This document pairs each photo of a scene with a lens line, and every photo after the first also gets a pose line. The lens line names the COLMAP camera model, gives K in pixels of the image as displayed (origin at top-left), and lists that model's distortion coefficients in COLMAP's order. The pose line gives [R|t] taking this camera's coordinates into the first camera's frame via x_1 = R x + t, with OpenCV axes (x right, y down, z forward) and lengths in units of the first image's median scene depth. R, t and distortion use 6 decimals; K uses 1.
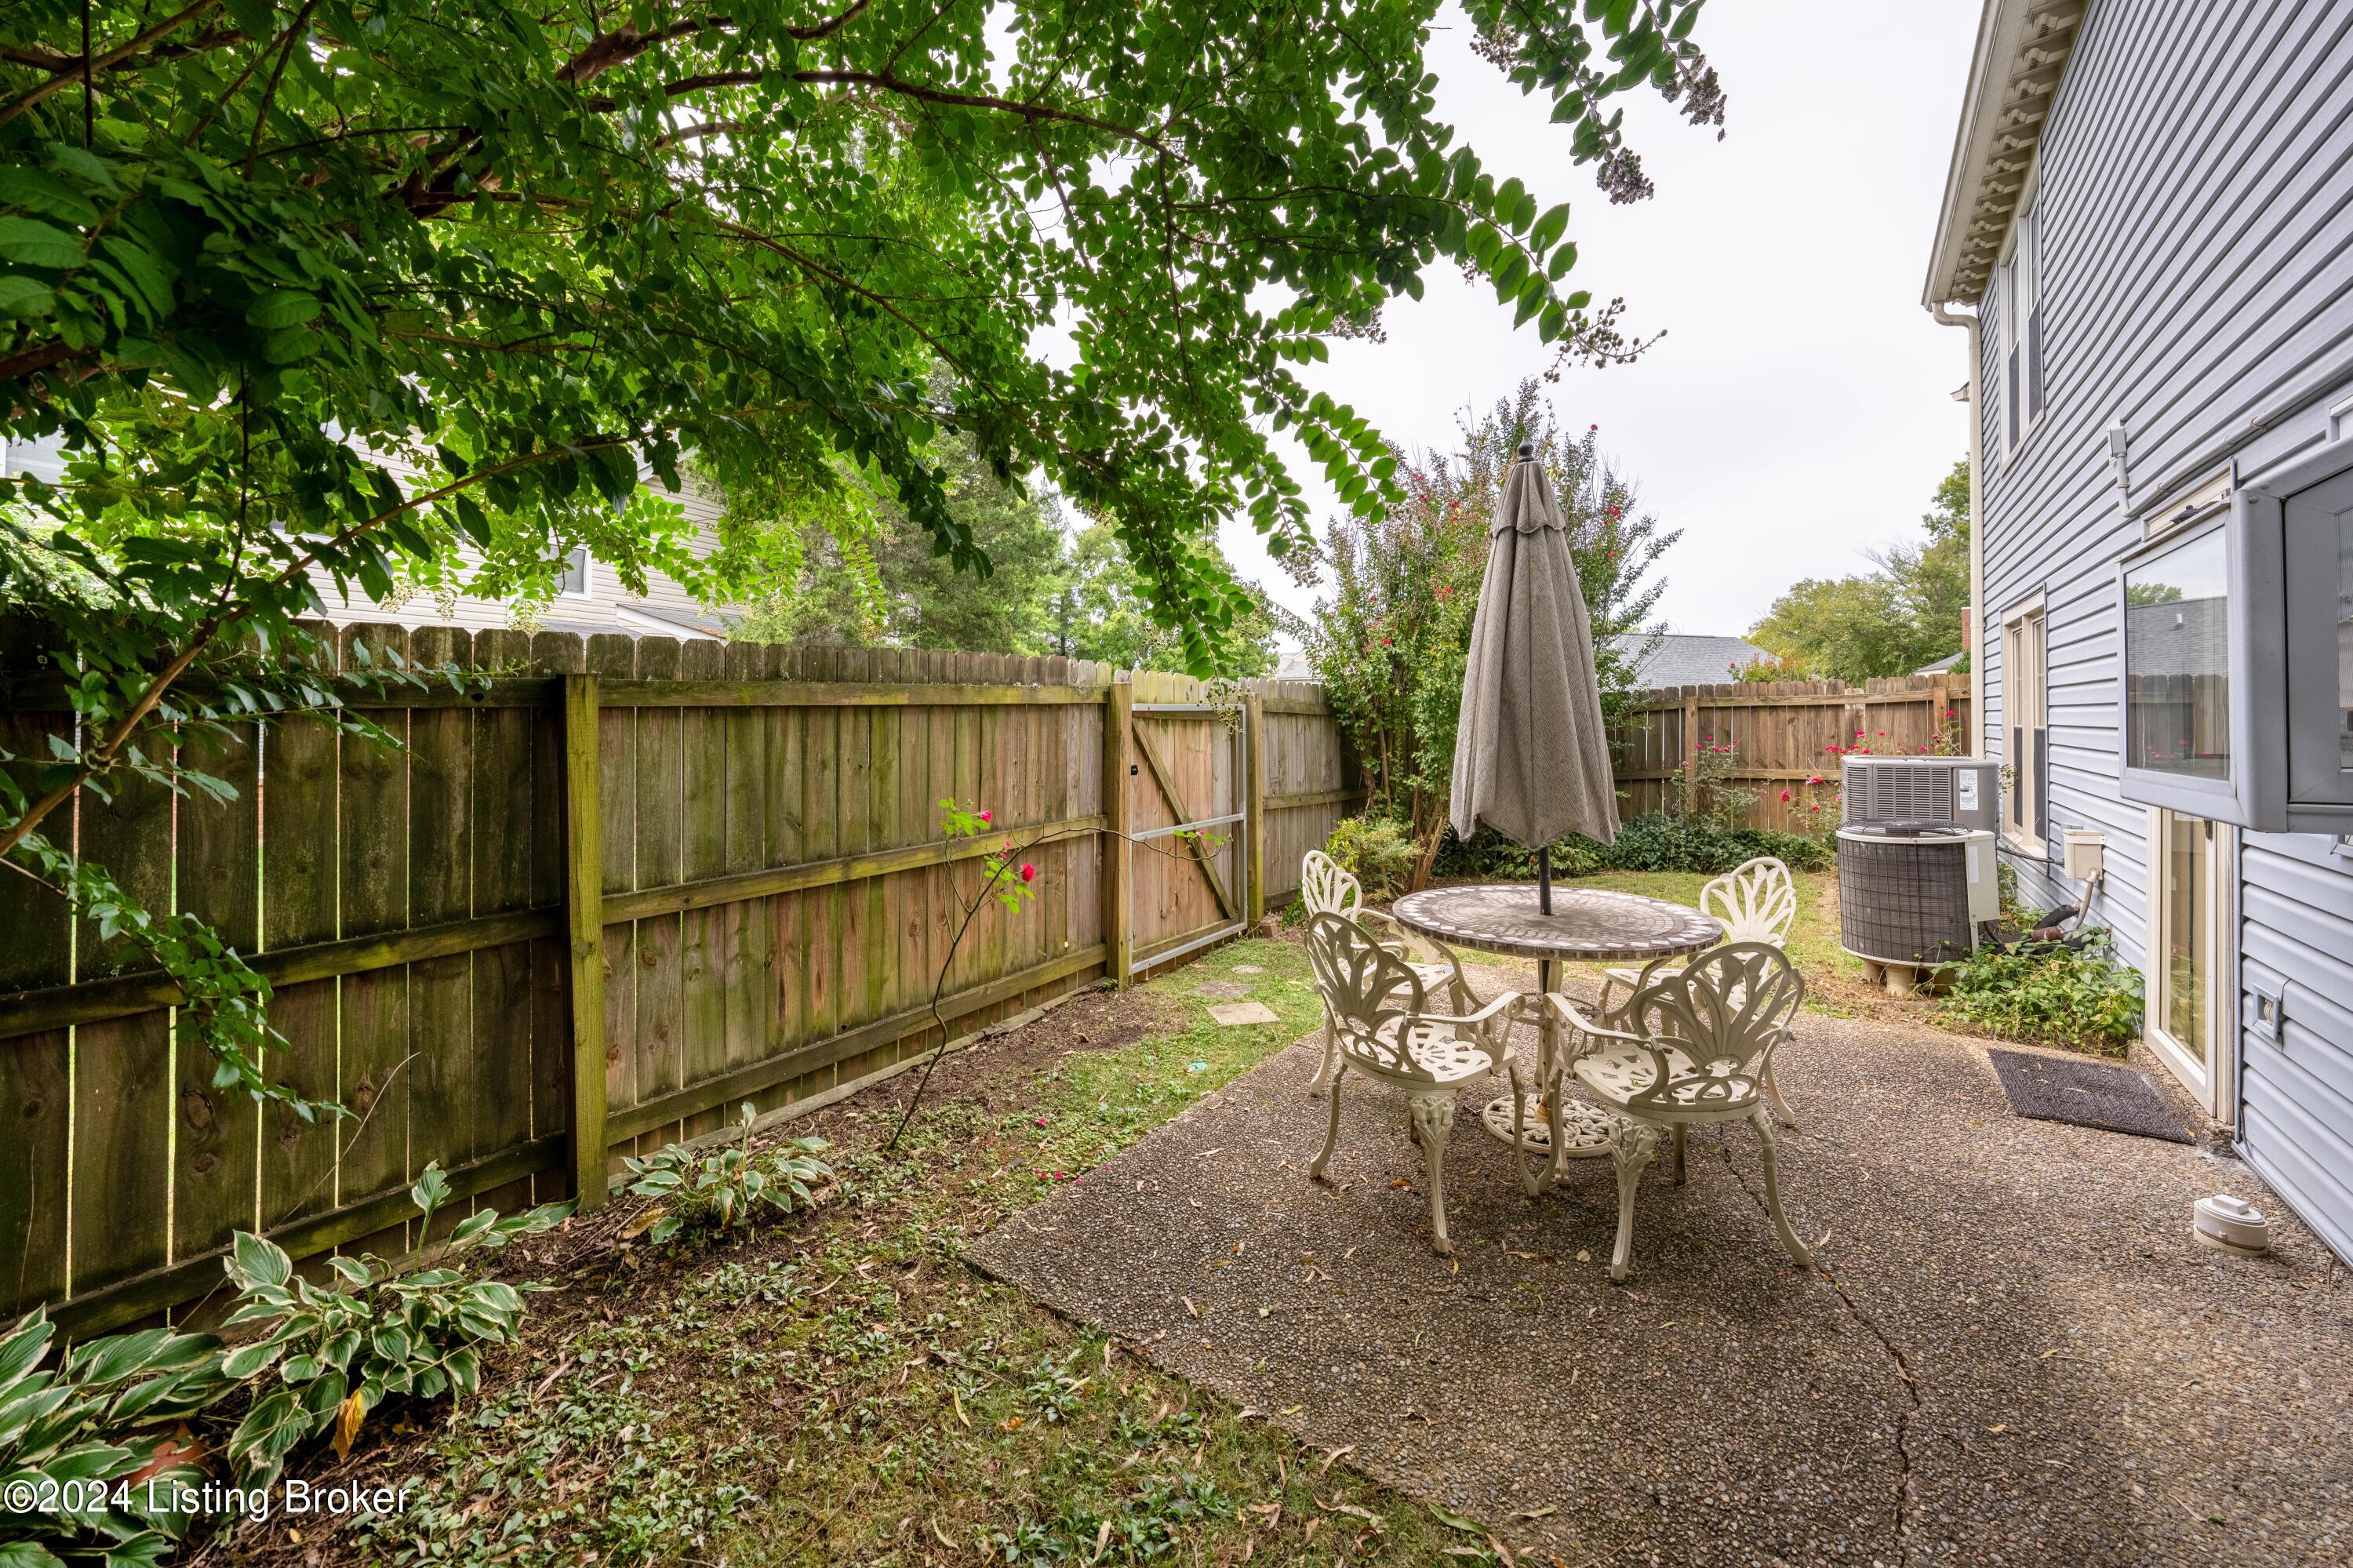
lens RADIAL K [[887.5, 0, 1181.9], [0, 887.5, 699.2], [0, 0, 1]] dist [-0.010540, 0.000326]
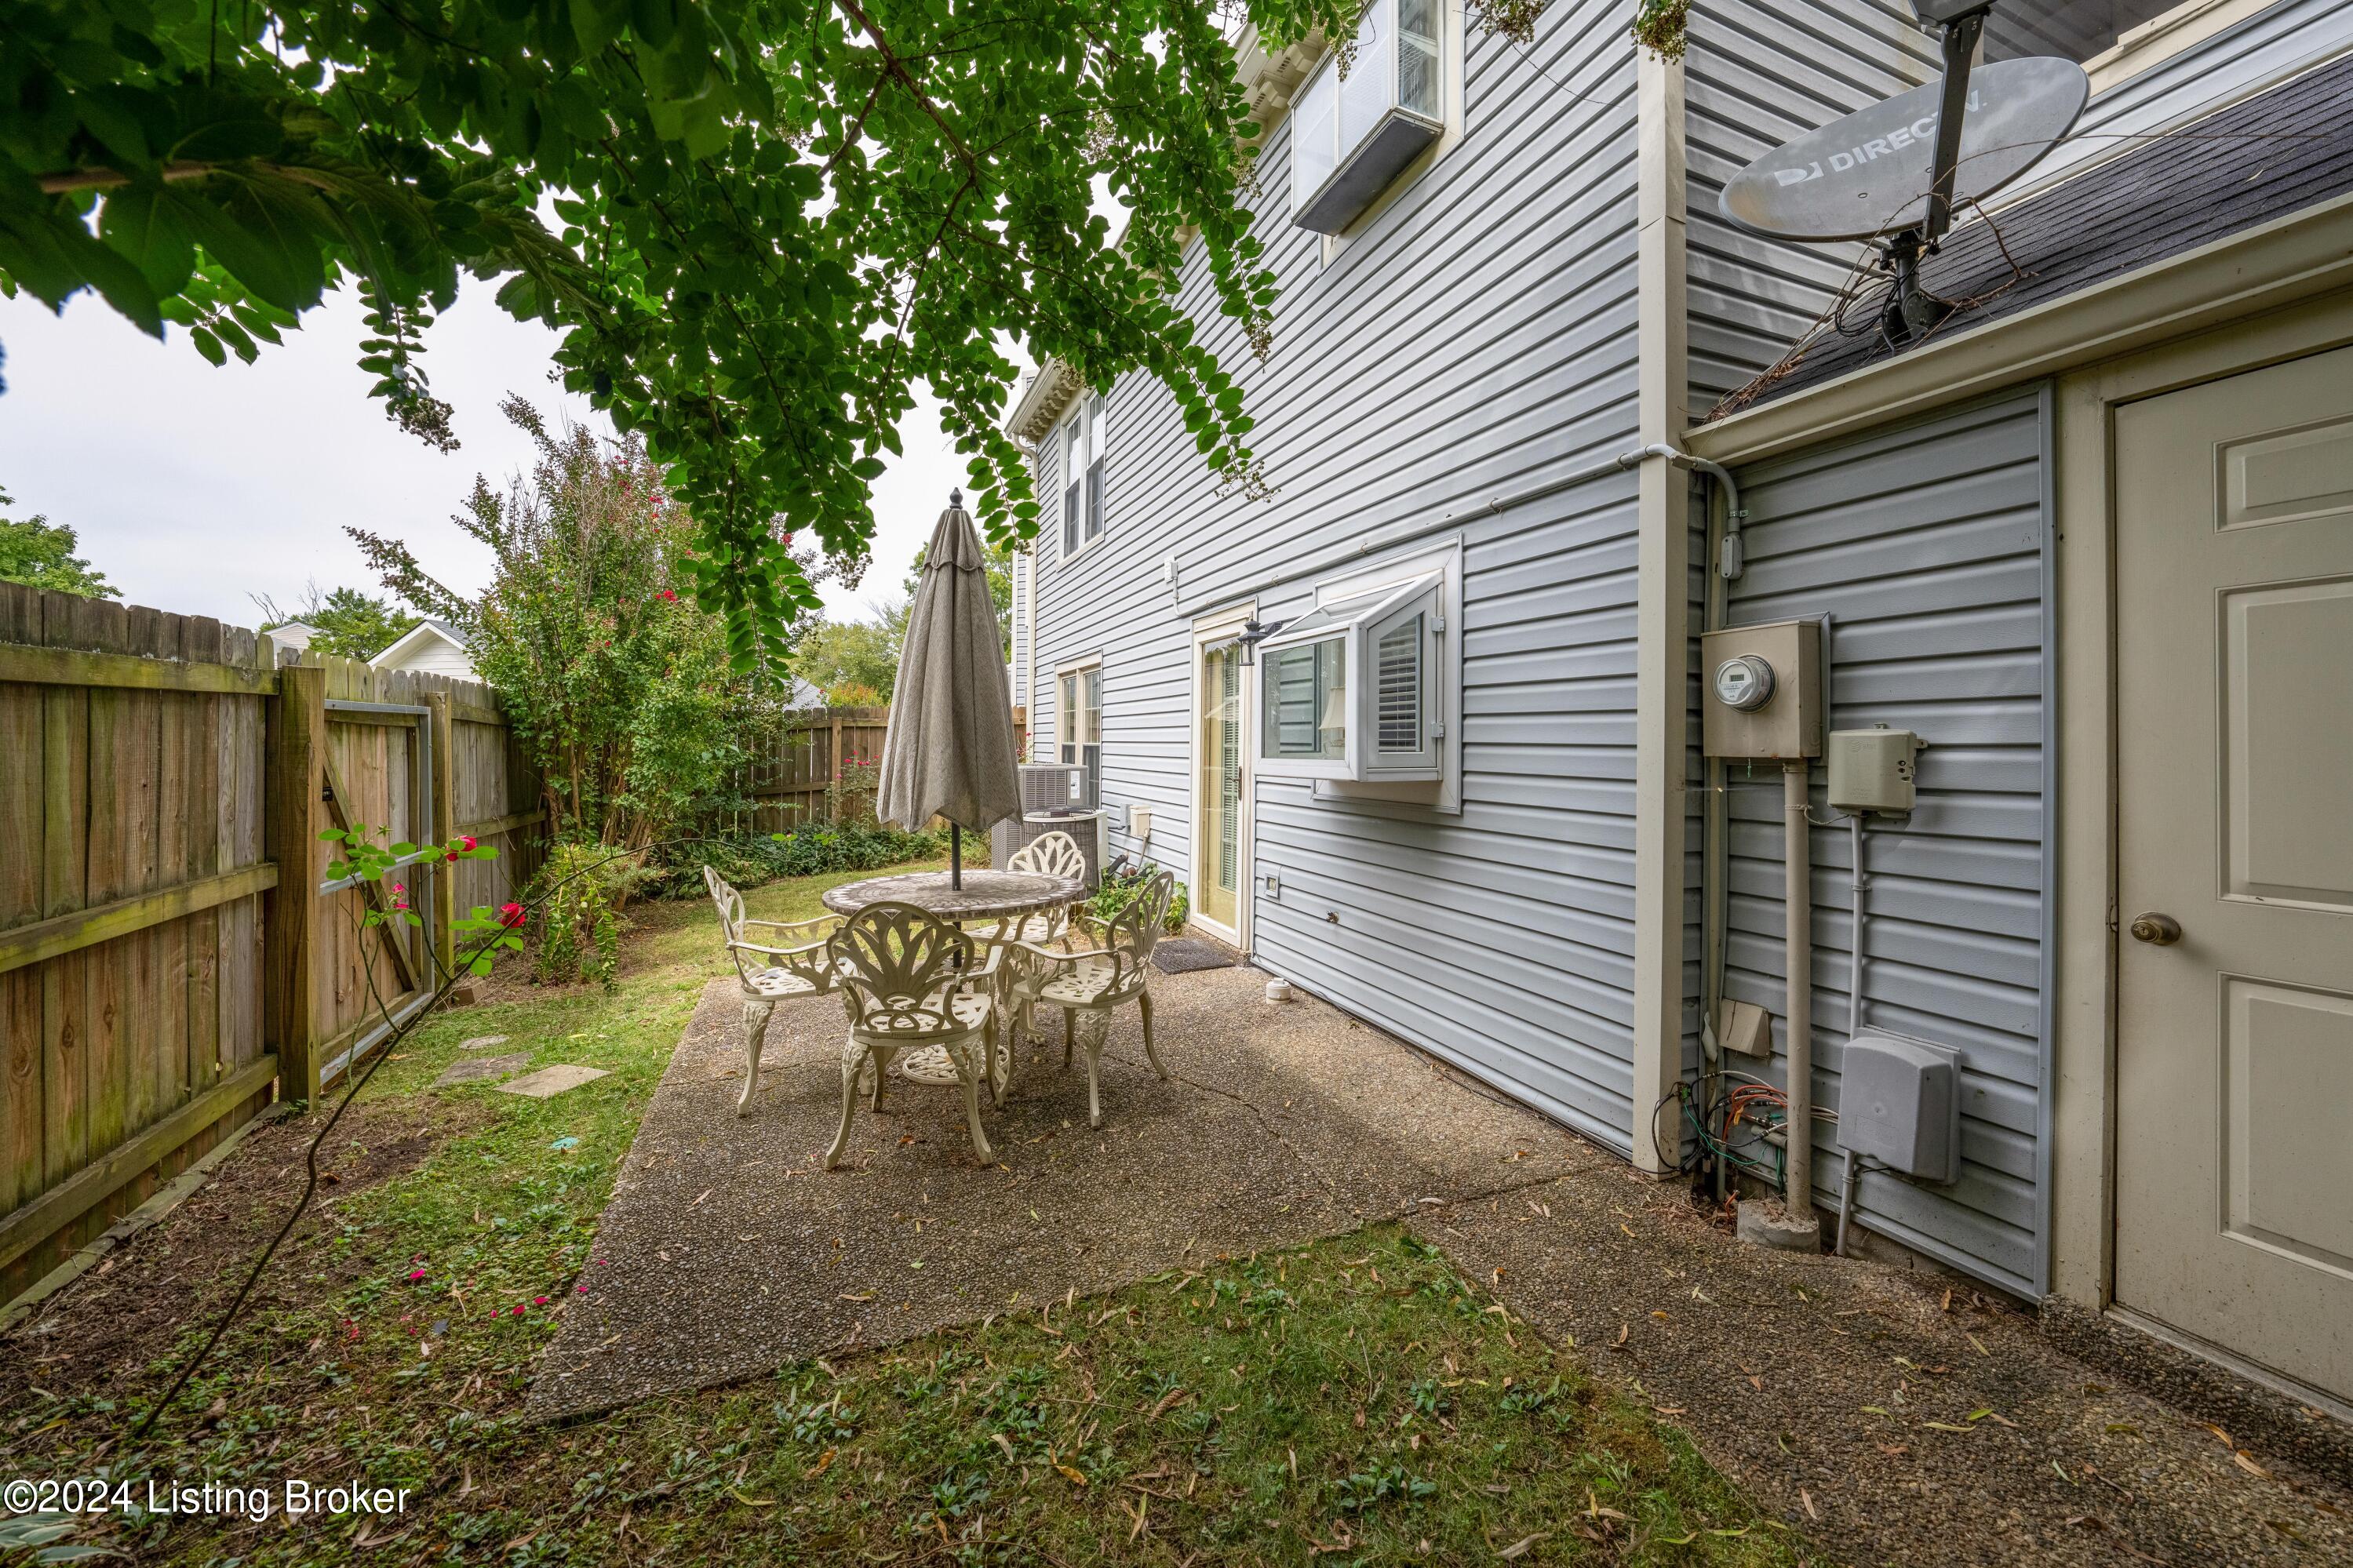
lens RADIAL K [[884.3, 0, 1170.8], [0, 884.3, 746.6], [0, 0, 1]] dist [-0.005638, 0.000593]
pose [[0.533132, 0.003725, 0.846024, -0.344970], [-0.027265, 0.999547, 0.012781, 0.019669], [-0.845593, -0.029880, 0.532991, 0.094566]]
